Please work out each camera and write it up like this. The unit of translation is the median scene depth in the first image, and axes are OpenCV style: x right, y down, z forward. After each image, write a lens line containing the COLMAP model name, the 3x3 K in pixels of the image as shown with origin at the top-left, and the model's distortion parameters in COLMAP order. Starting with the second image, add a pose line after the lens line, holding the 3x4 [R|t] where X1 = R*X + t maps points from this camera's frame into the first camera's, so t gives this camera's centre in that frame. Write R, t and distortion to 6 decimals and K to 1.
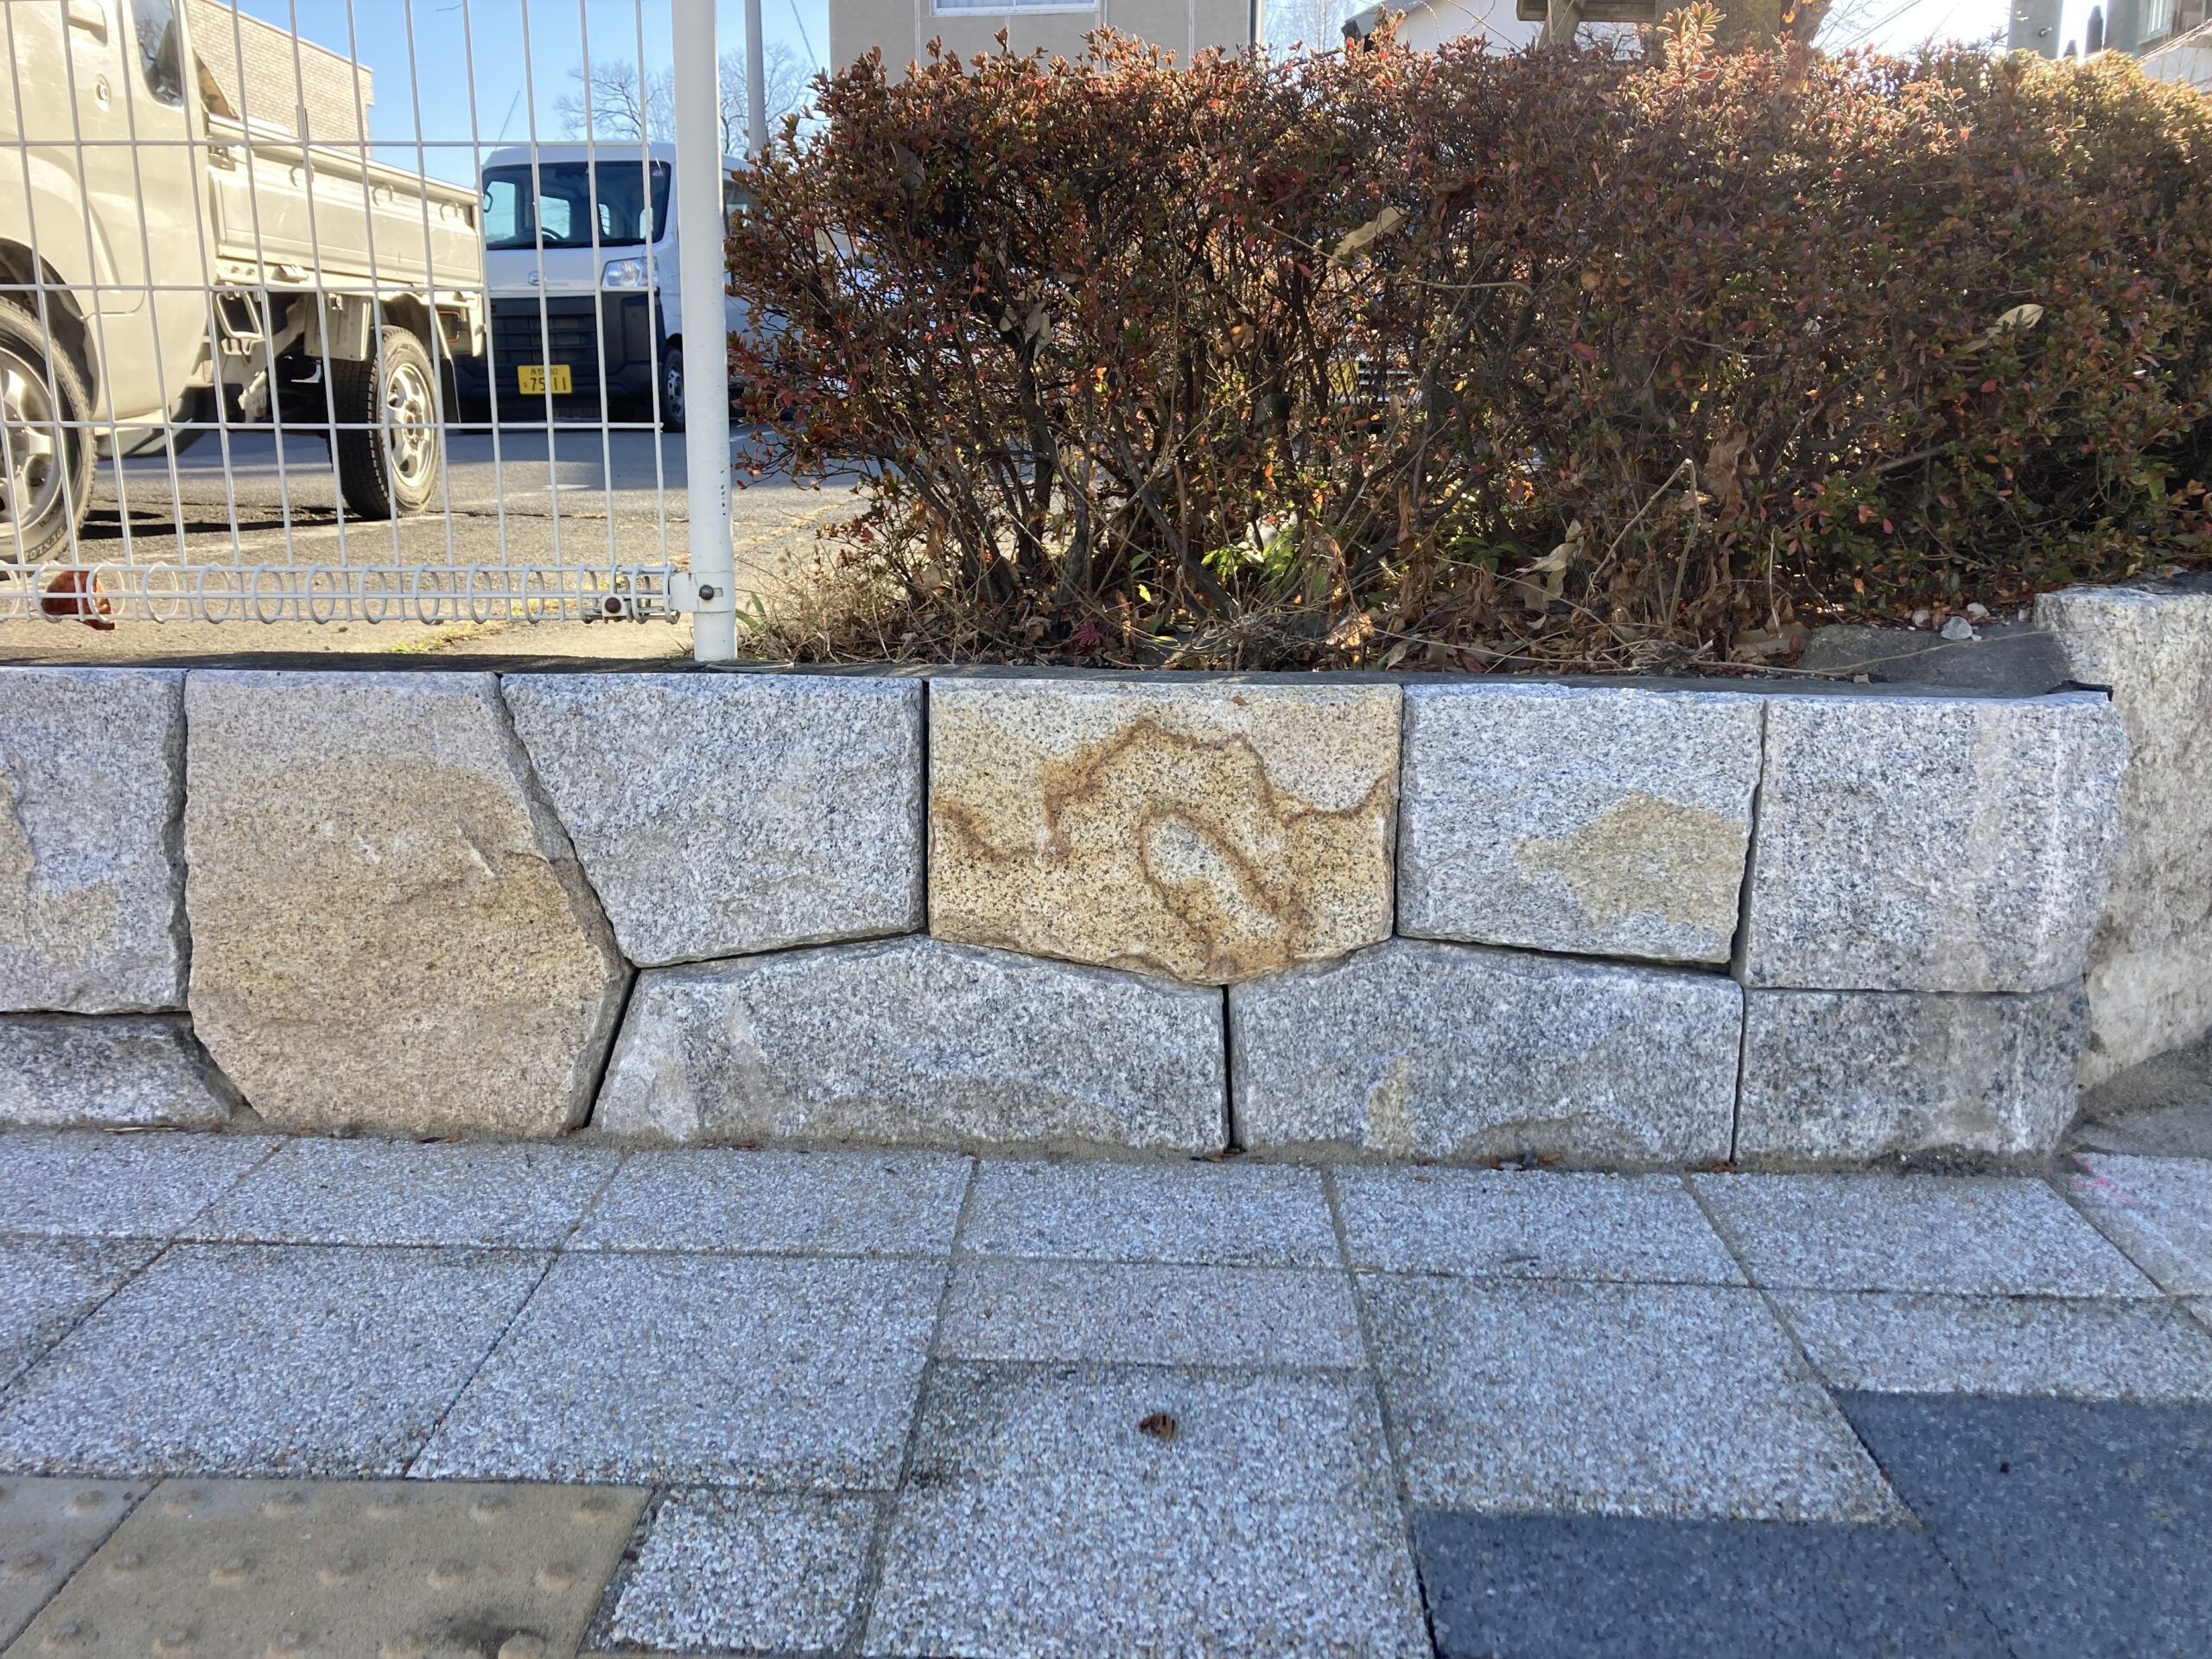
lens RADIAL K [[1815.9, 0, 1106.0], [0, 1815.9, 829.5], [0, 0, 1]] dist [-0.016015, -0.003093]
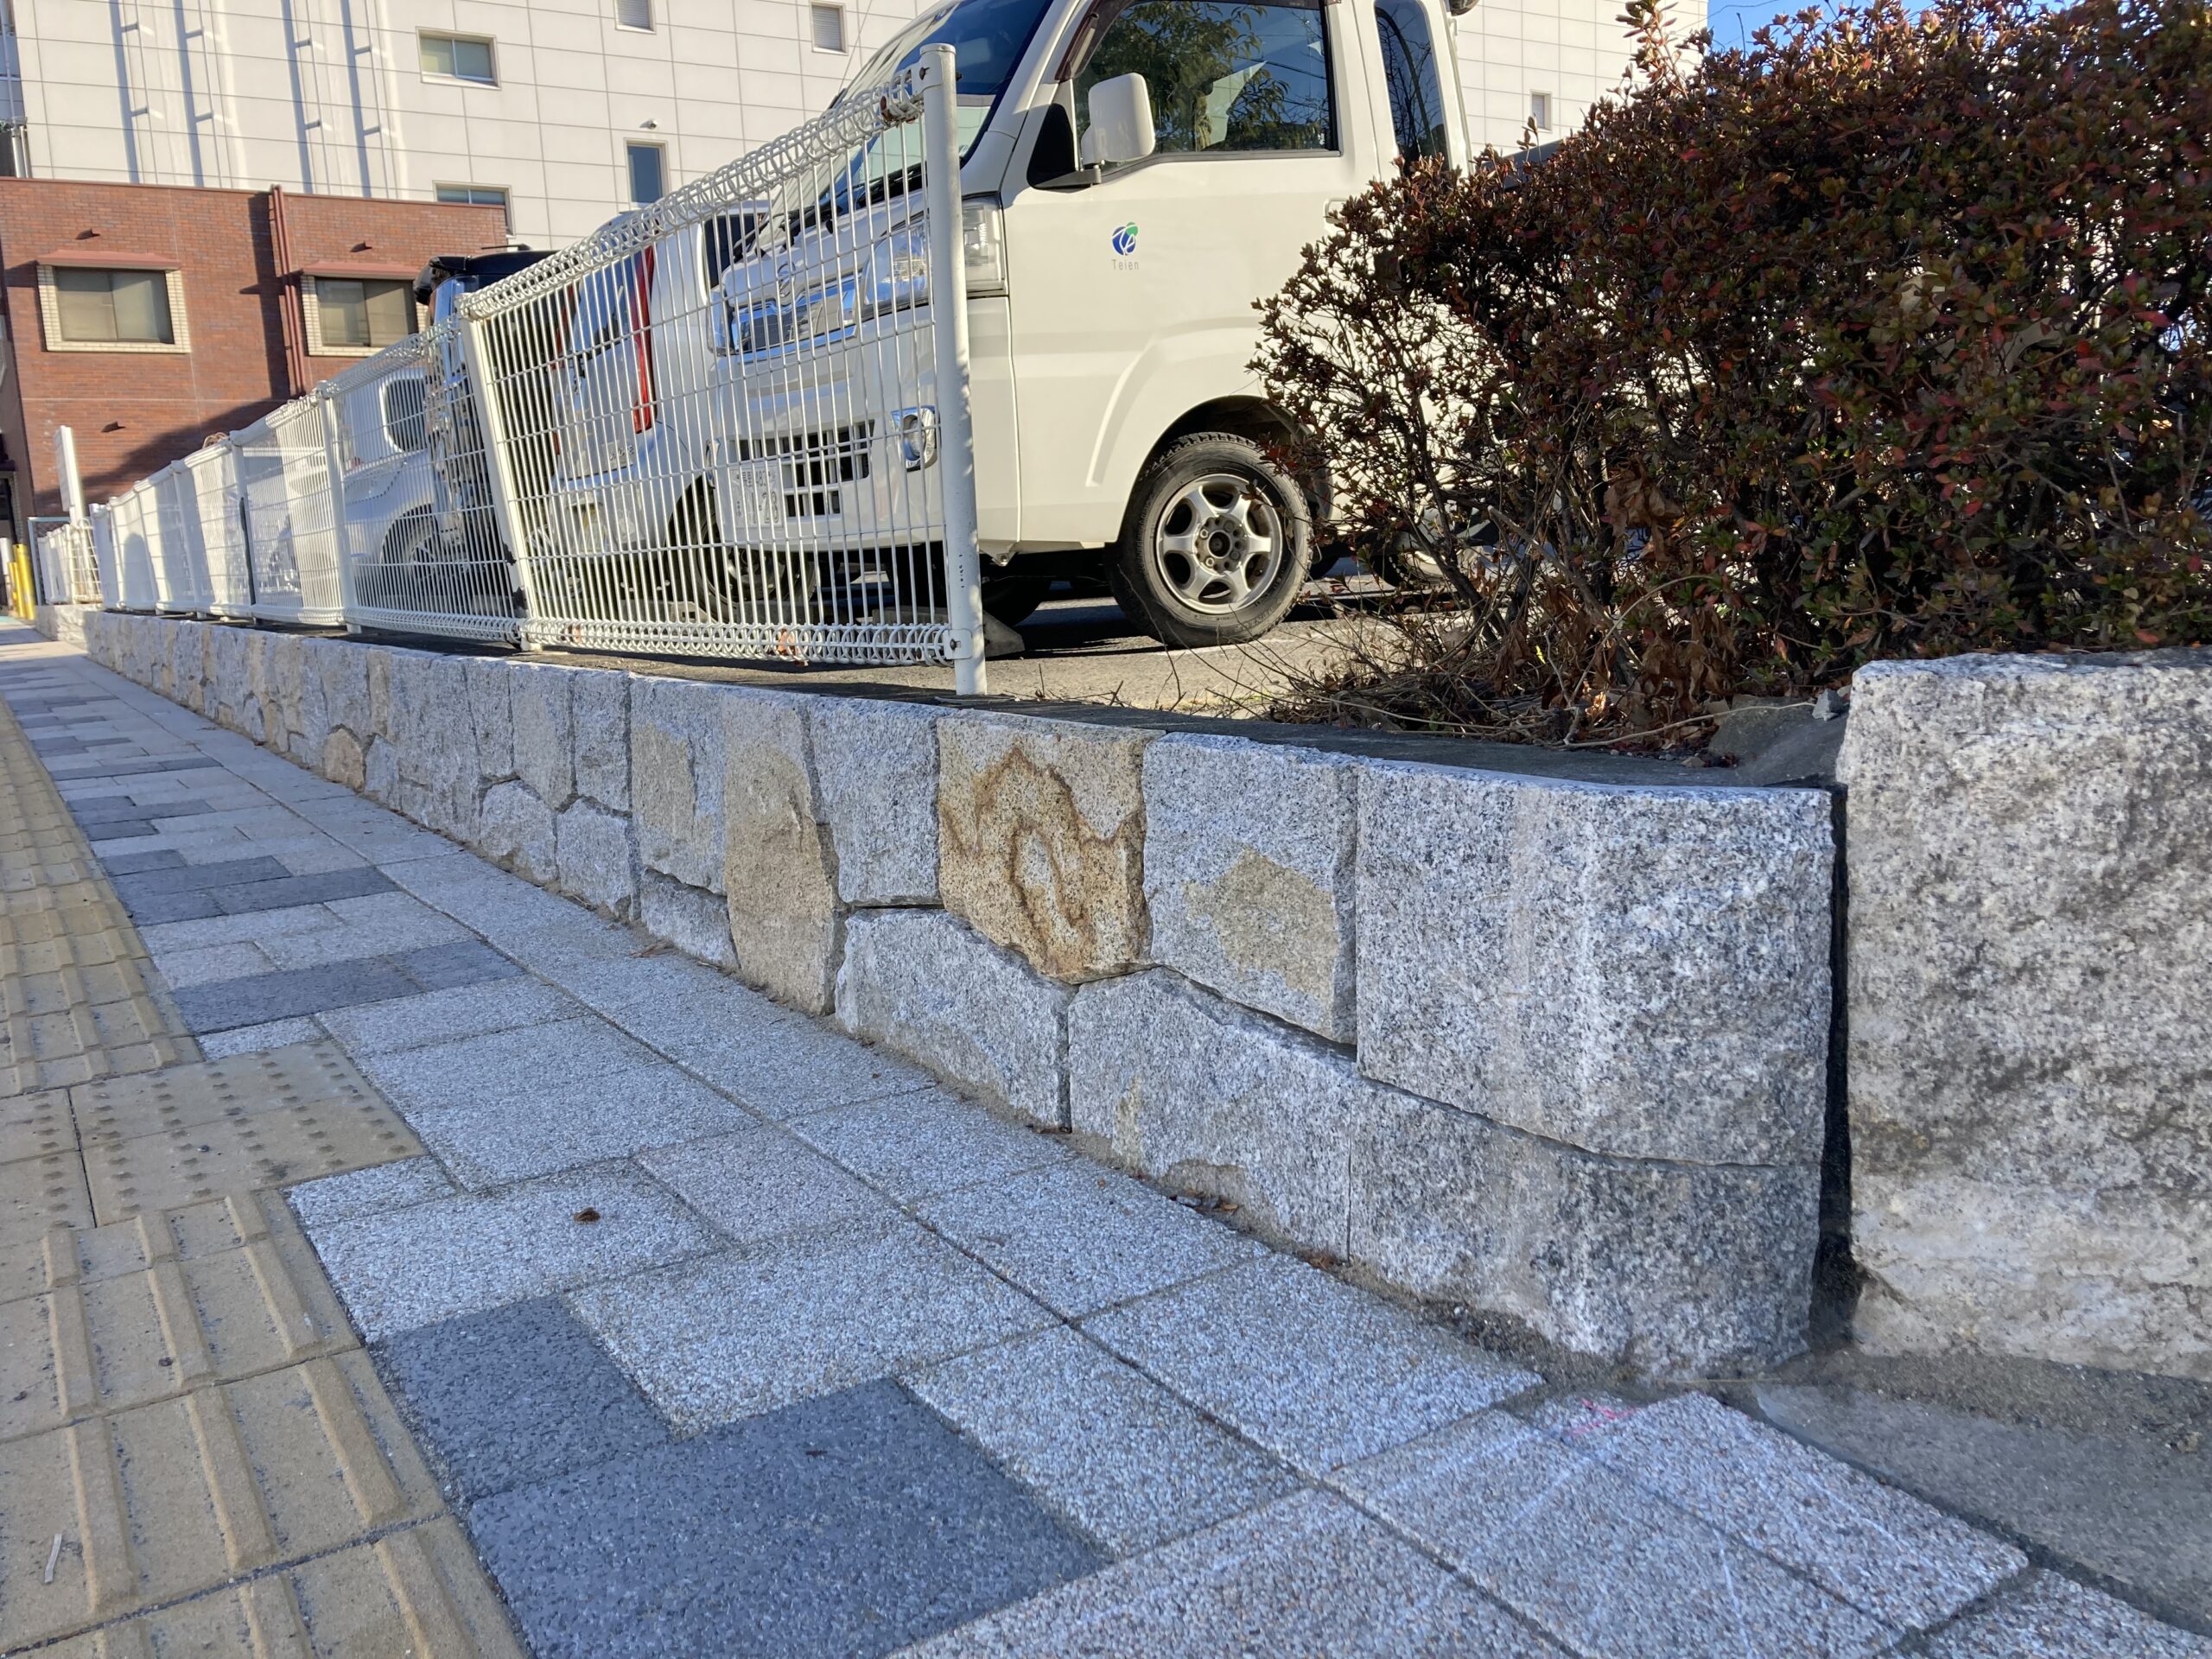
lens RADIAL K [[1801.9, 0, 1107.8], [0, 1801.9, 788.2], [0, 0, 1]] dist [-0.057136, 0.192433]
pose [[0.576315, 0.075172, -0.813763, 1.040421], [-0.131786, 0.991277, -0.001762, -0.040353], [0.806532, 0.108258, 0.581194, 0.355109]]
